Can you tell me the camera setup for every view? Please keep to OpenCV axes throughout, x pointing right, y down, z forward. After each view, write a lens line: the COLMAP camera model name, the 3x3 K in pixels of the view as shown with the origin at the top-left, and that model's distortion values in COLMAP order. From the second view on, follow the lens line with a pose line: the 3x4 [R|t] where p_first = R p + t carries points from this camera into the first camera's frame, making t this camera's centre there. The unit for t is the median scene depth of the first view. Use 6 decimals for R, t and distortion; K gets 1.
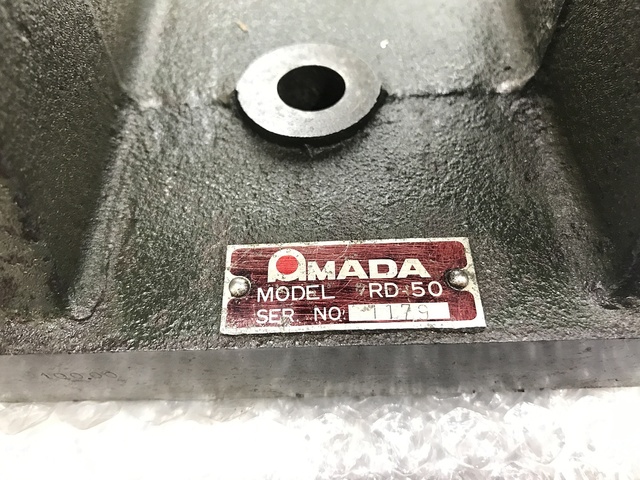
lens RADIAL K [[544.0, 0, 320.0], [0, 544.0, 240.0], [0, 0, 1]] dist [0.107734, -0.291199]
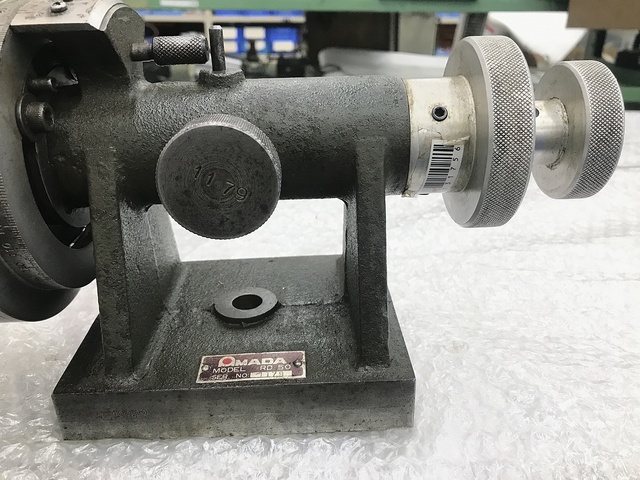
lens RADIAL K [[544.0, 0, 320.0], [0, 544.0, 240.0], [0, 0, 1]] dist [0.107734, -0.291199]
pose [[0.999899, -0.006455, 0.012695, 0.316182], [0.012195, 0.848458, -0.529122, 0.863548], [-0.007355, 0.529223, 0.848451, -1.298414]]
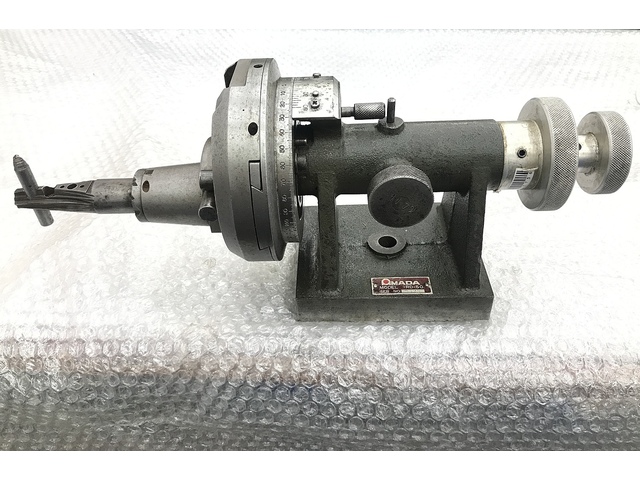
lens RADIAL K [[540.0, 0, 308.3], [0, 540.0, 203.8], [0, 0, 1]] dist [0.010072, 0.005123]
pose [[0.998577, 0.009057, -0.052563, -0.447799], [-0.026410, 0.940151, -0.339734, 0.916617], [0.046340, 0.340639, 0.939052, -3.169905]]
